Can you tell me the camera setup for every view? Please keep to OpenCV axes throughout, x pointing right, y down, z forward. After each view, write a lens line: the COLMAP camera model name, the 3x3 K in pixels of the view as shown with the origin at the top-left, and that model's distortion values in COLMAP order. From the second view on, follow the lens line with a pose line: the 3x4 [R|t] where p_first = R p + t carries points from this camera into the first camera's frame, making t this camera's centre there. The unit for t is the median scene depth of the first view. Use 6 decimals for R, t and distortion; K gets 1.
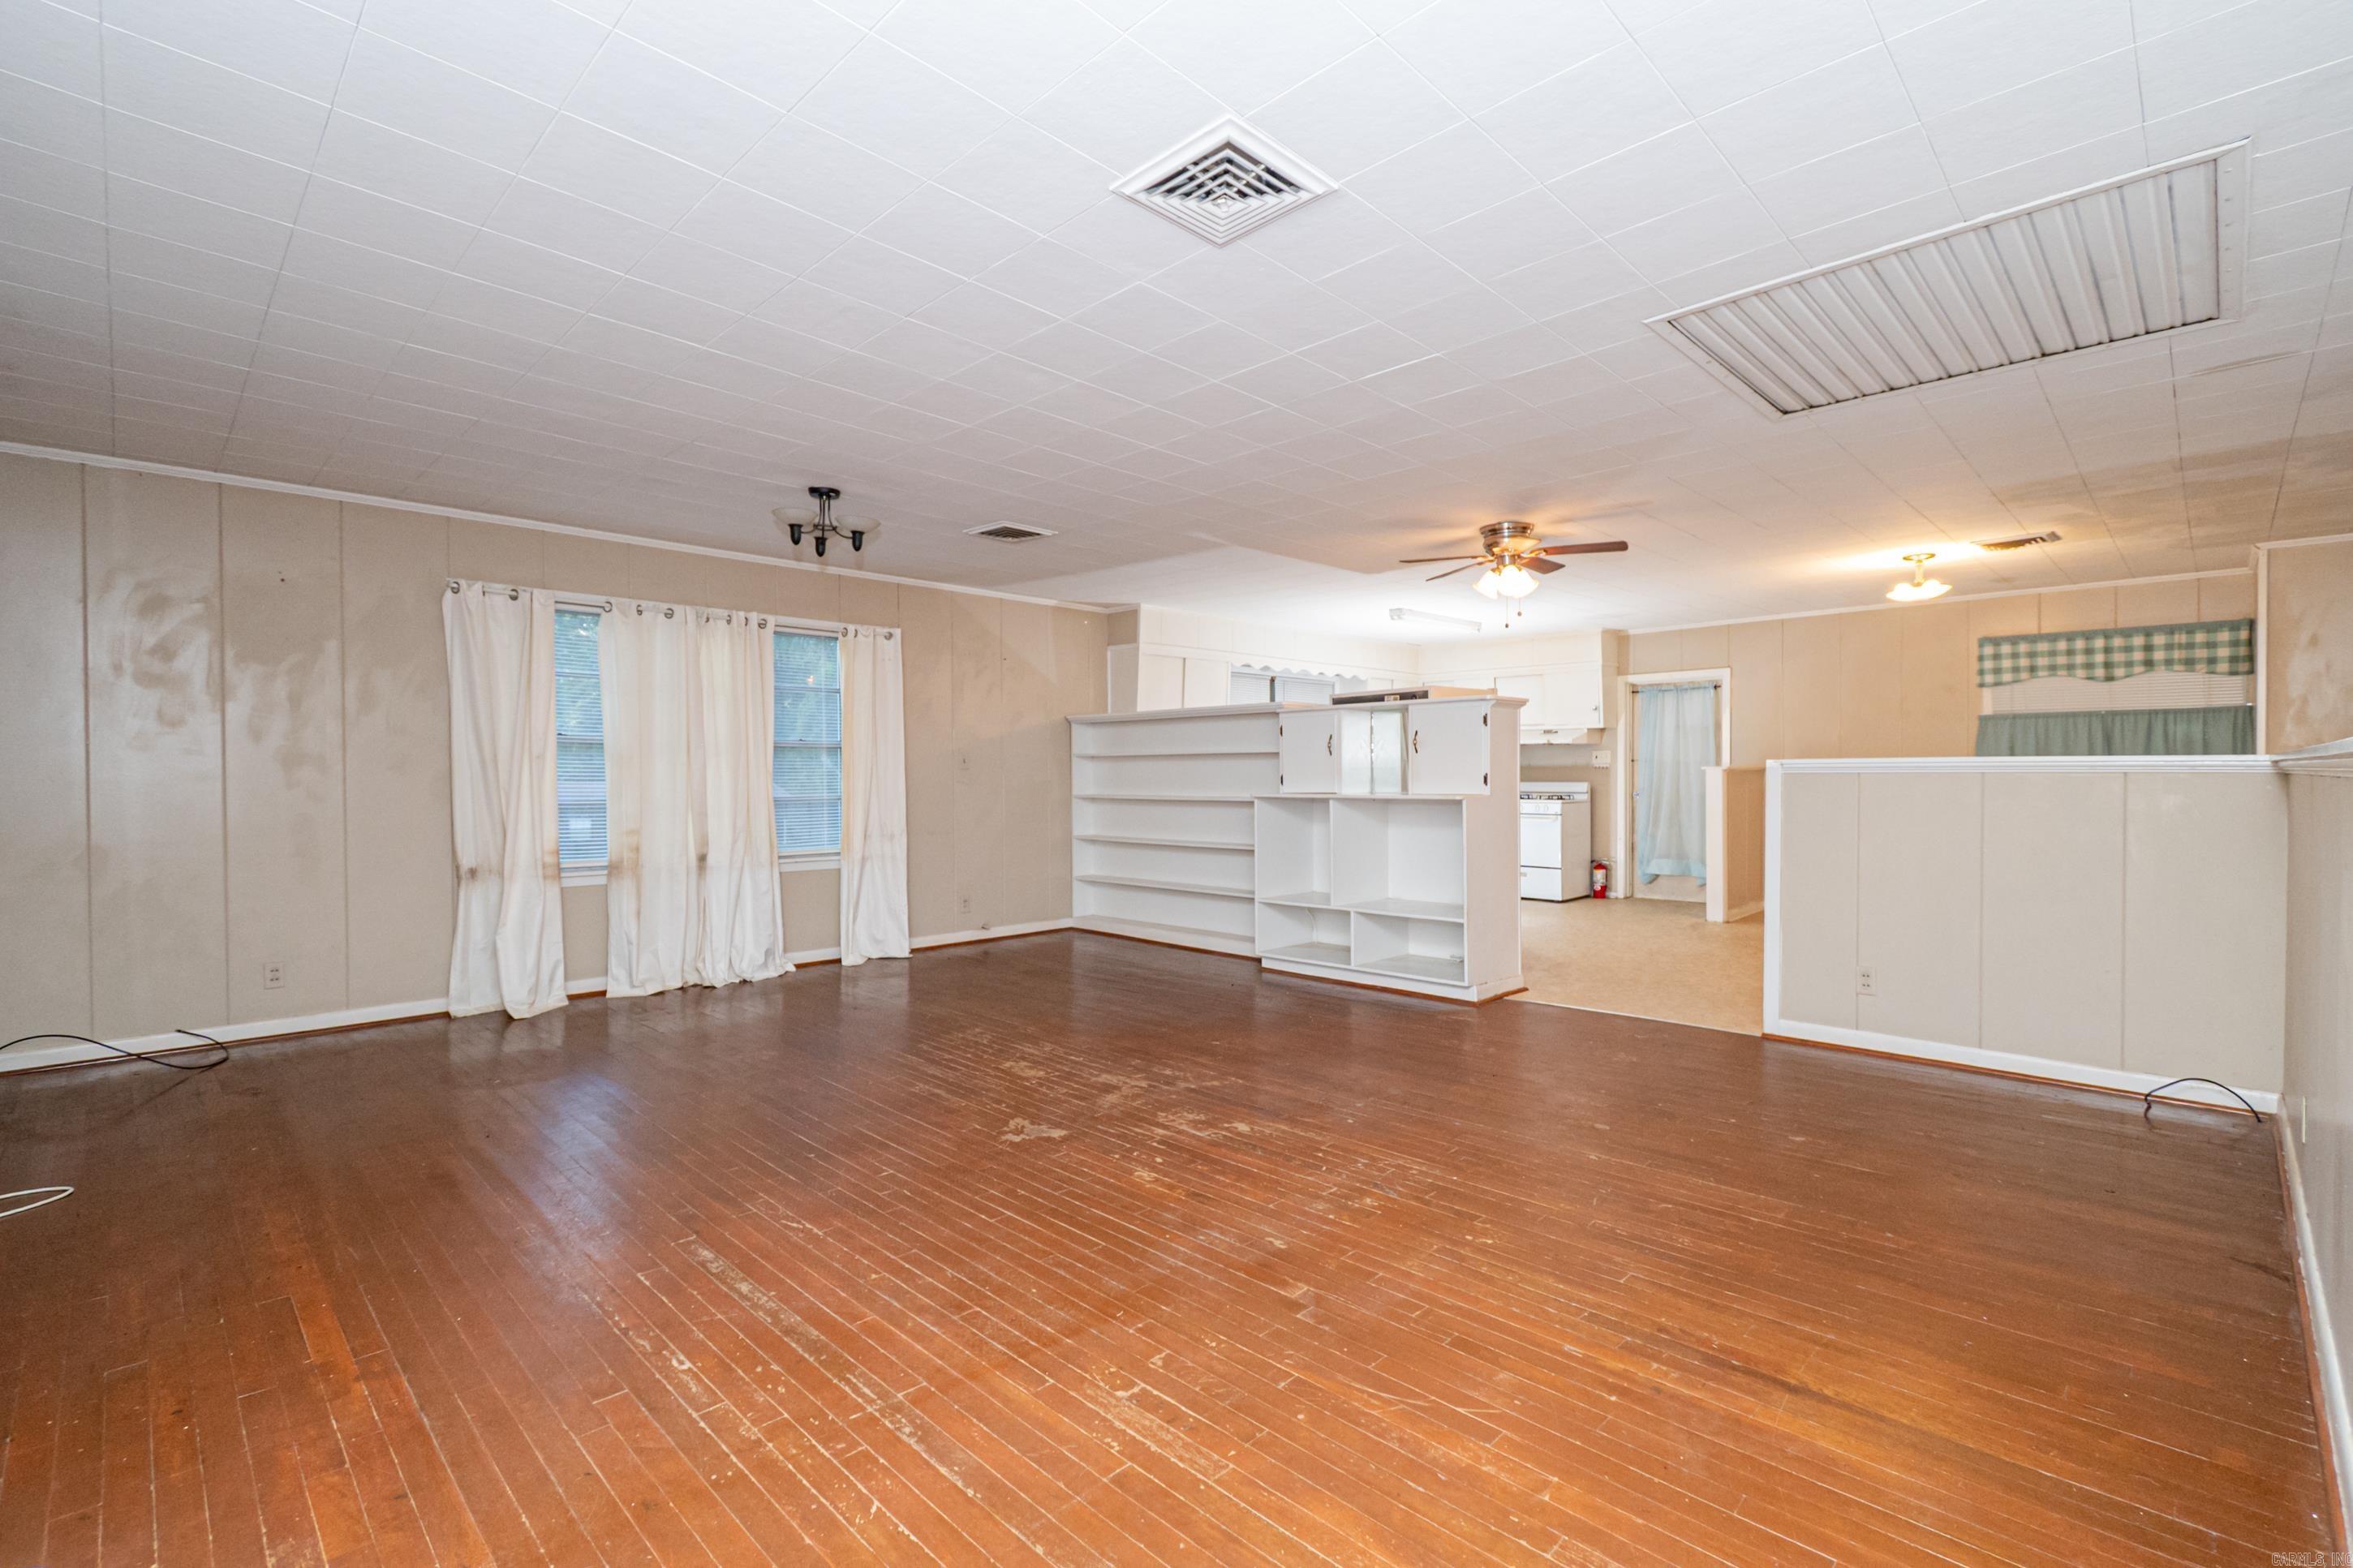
lens RADIAL K [[1045.7, 0, 1166.1], [0, 1045.7, 797.6], [0, 0, 1]] dist [0.013081, -0.006714]
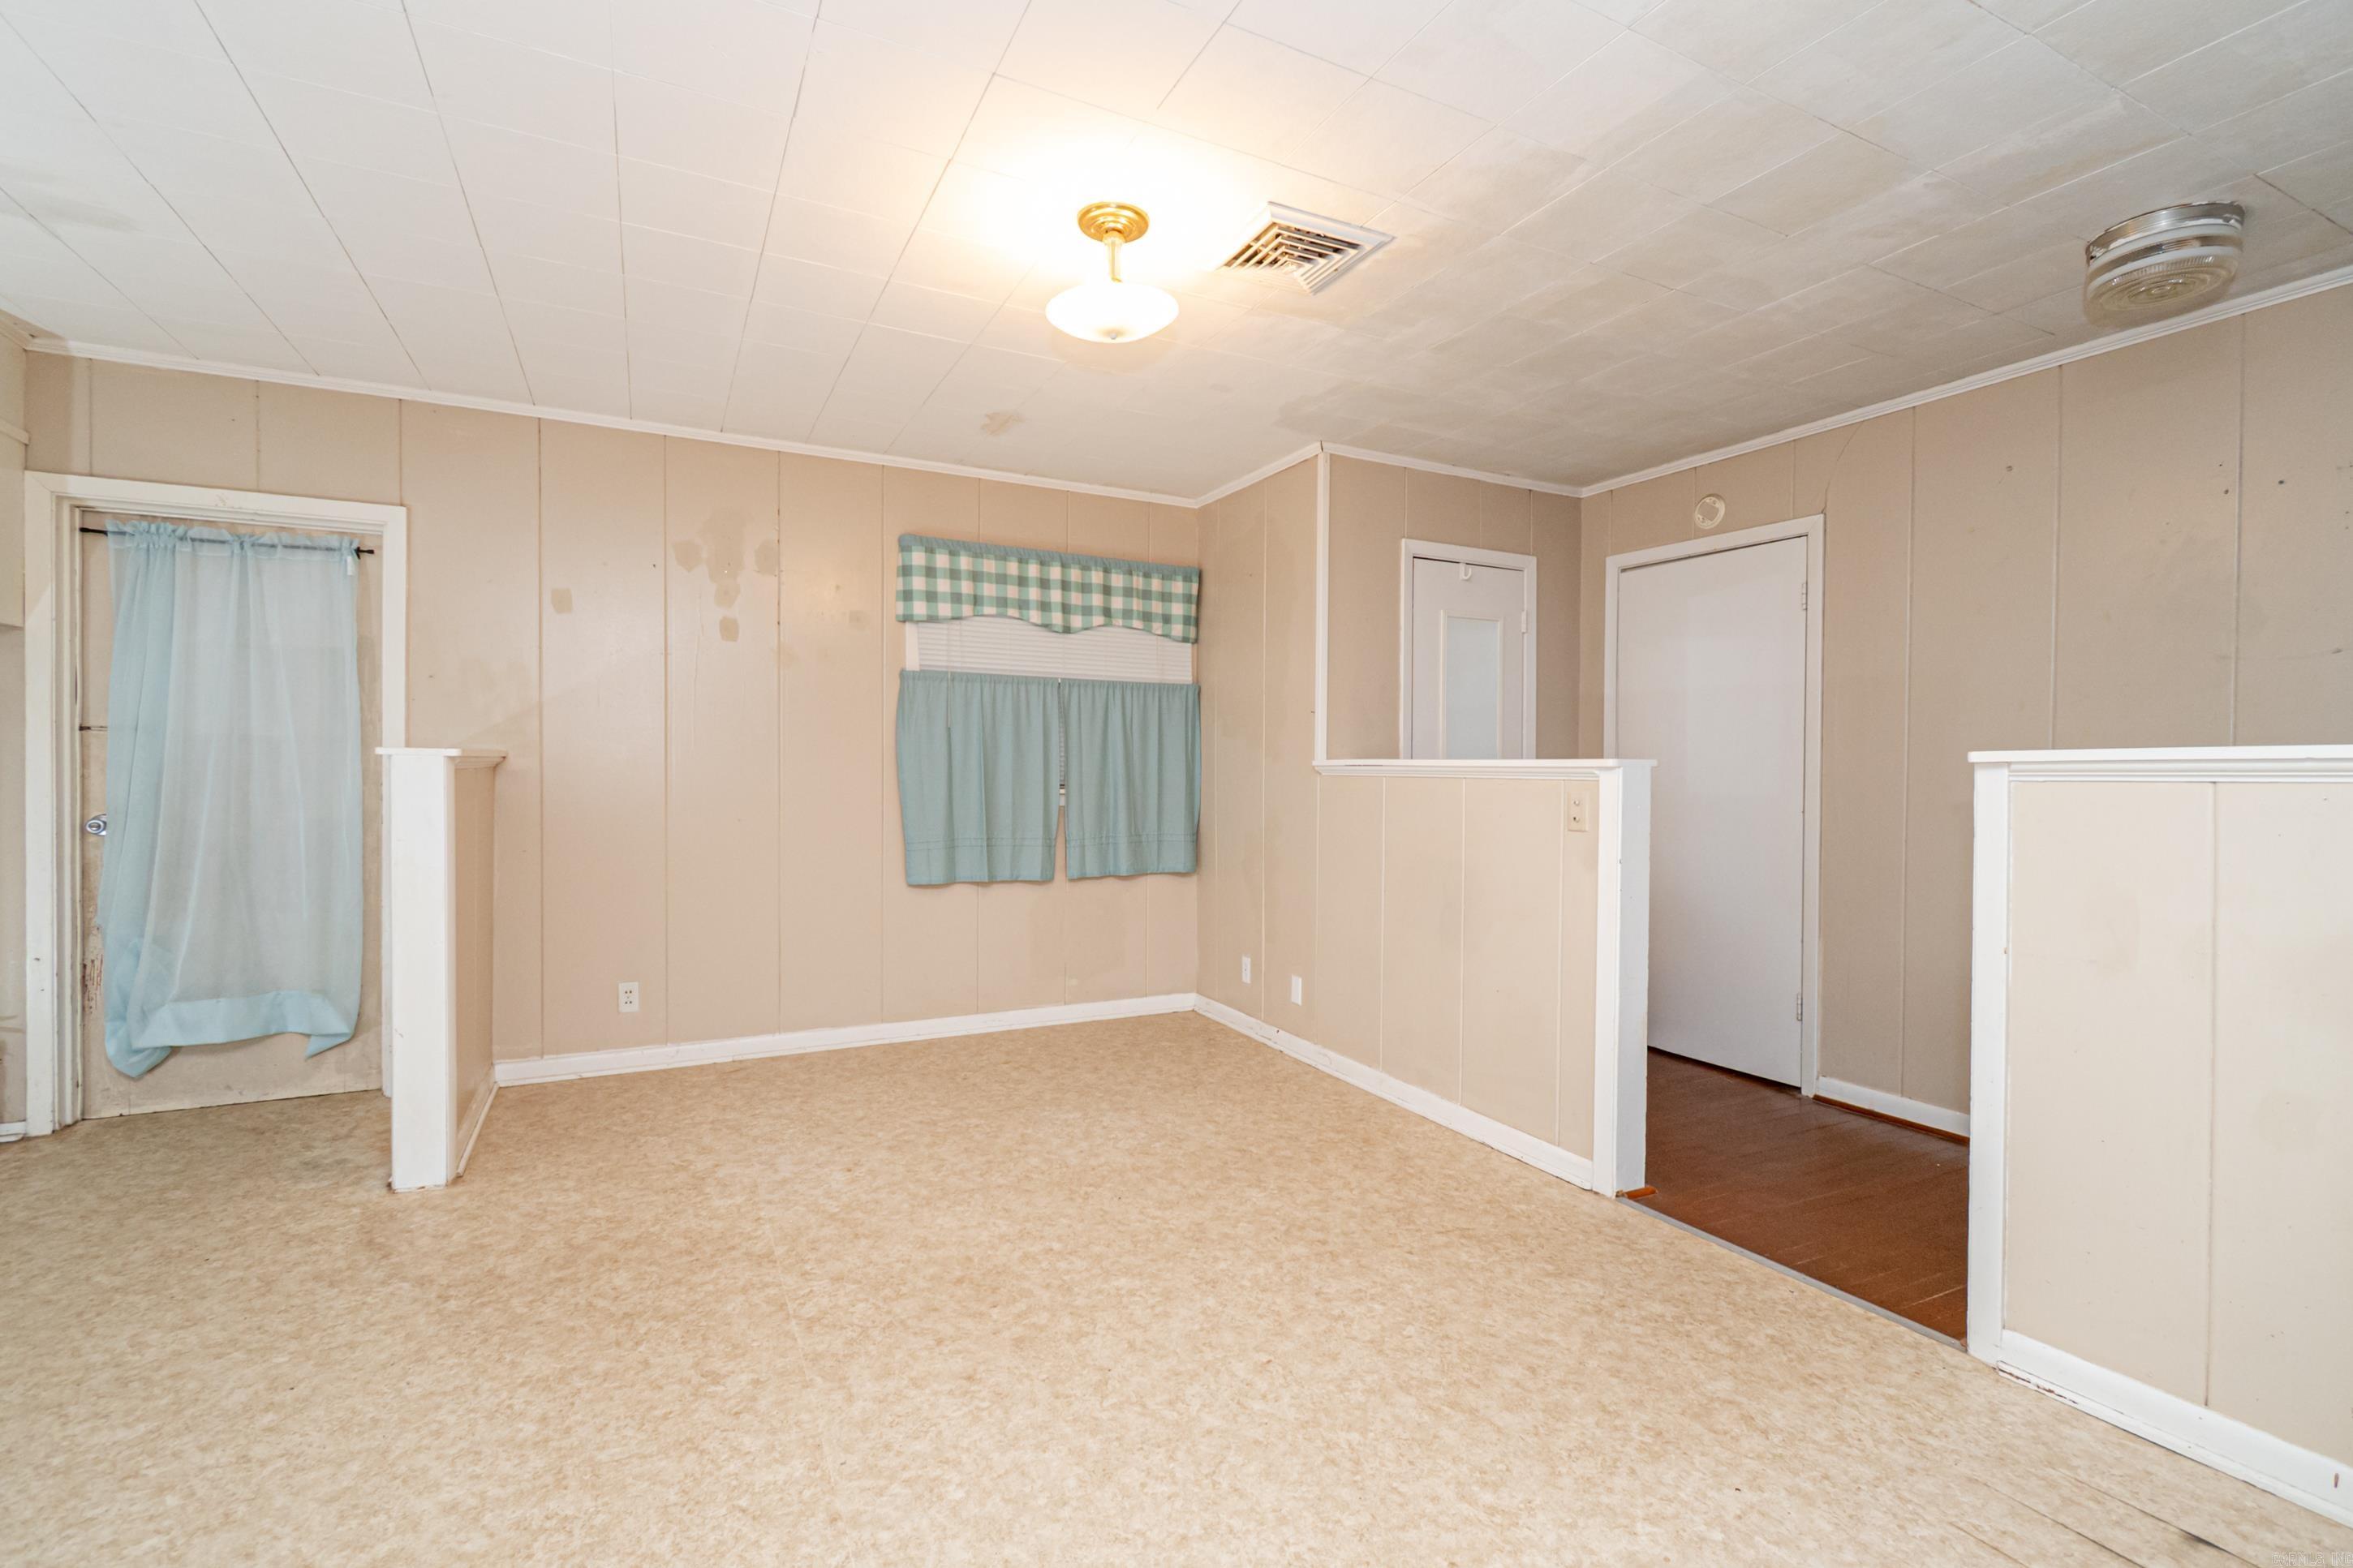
lens RADIAL K [[1045.7, 0, 1194.0], [0, 1045.7, 774.7], [0, 0, 1]] dist [0.013081, -0.006714]
pose [[0.298199, -0.001439, 0.954503, 0.401767], [0.011077, 0.999937, -0.001953, -0.027412], [-0.954440, 0.011155, 0.298196, 0.986719]]
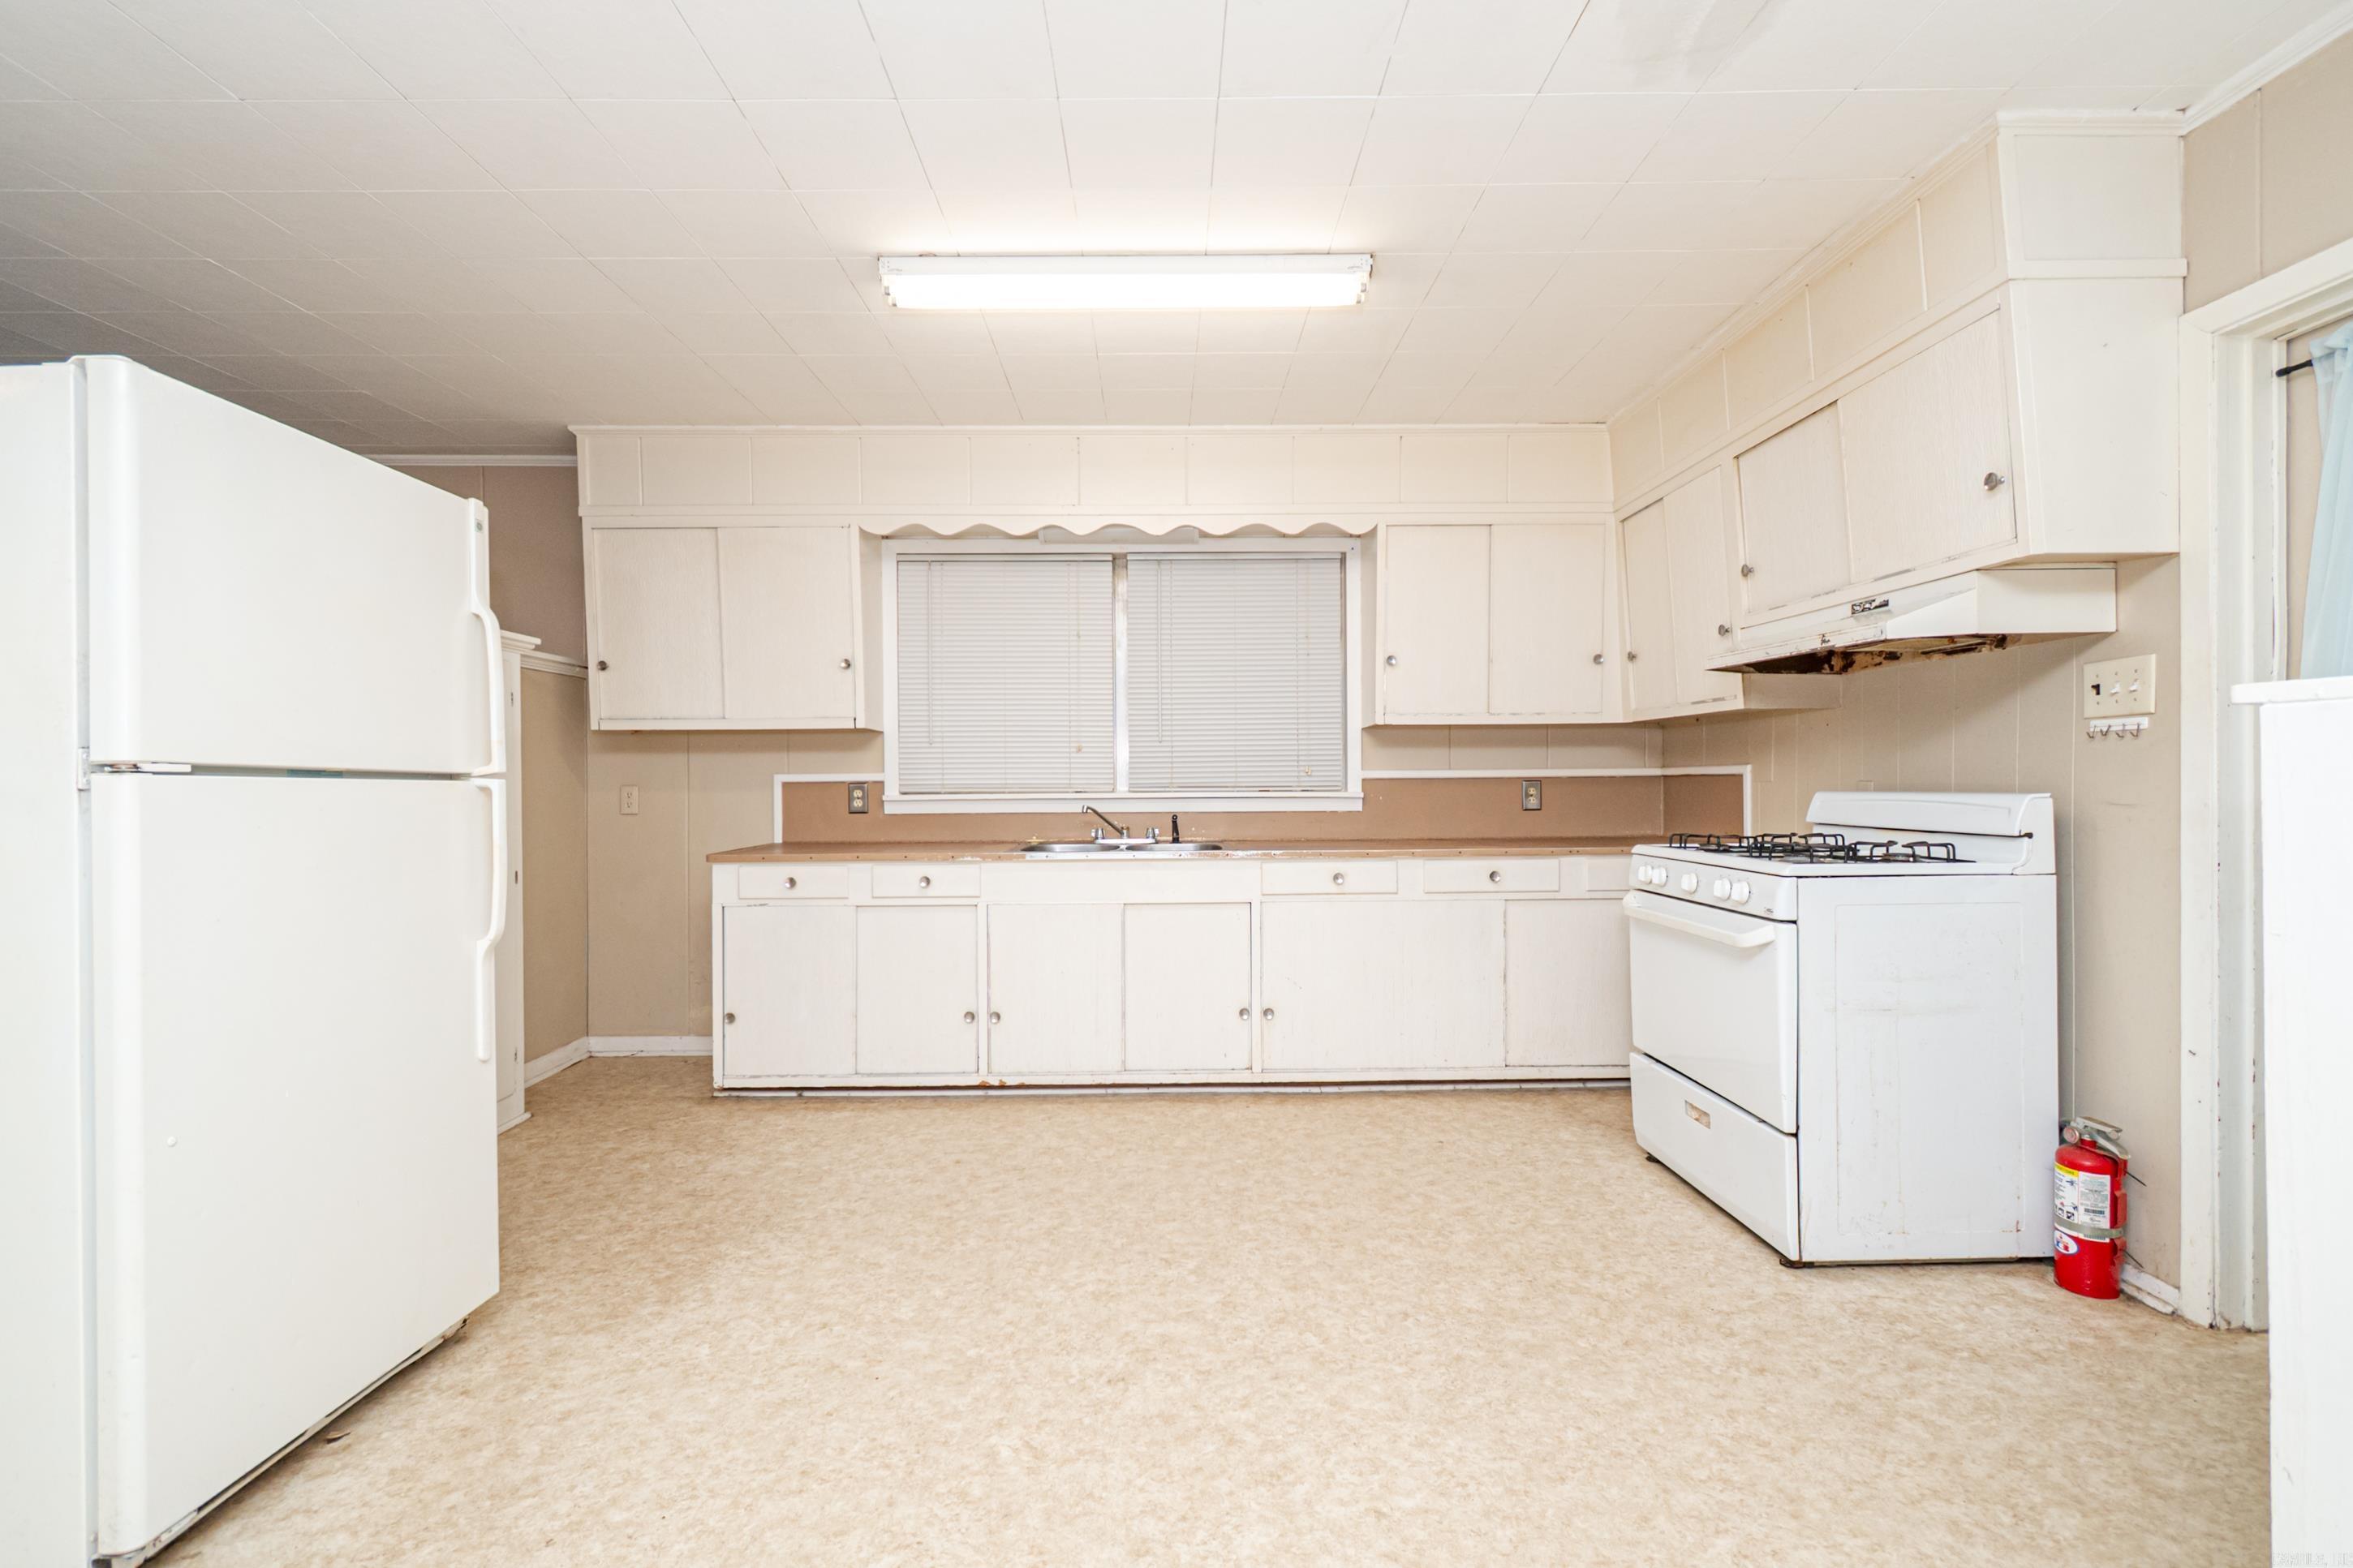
lens RADIAL K [[1045.7, 0, 1176.4], [0, 1045.7, 794.1], [0, 0, 1]] dist [0.013081, -0.006714]
pose [[0.722317, -0.000151, -0.691562, 0.781311], [-0.005188, 0.999971, -0.005637, -0.023358], [0.691542, 0.007660, 0.722295, 1.251497]]
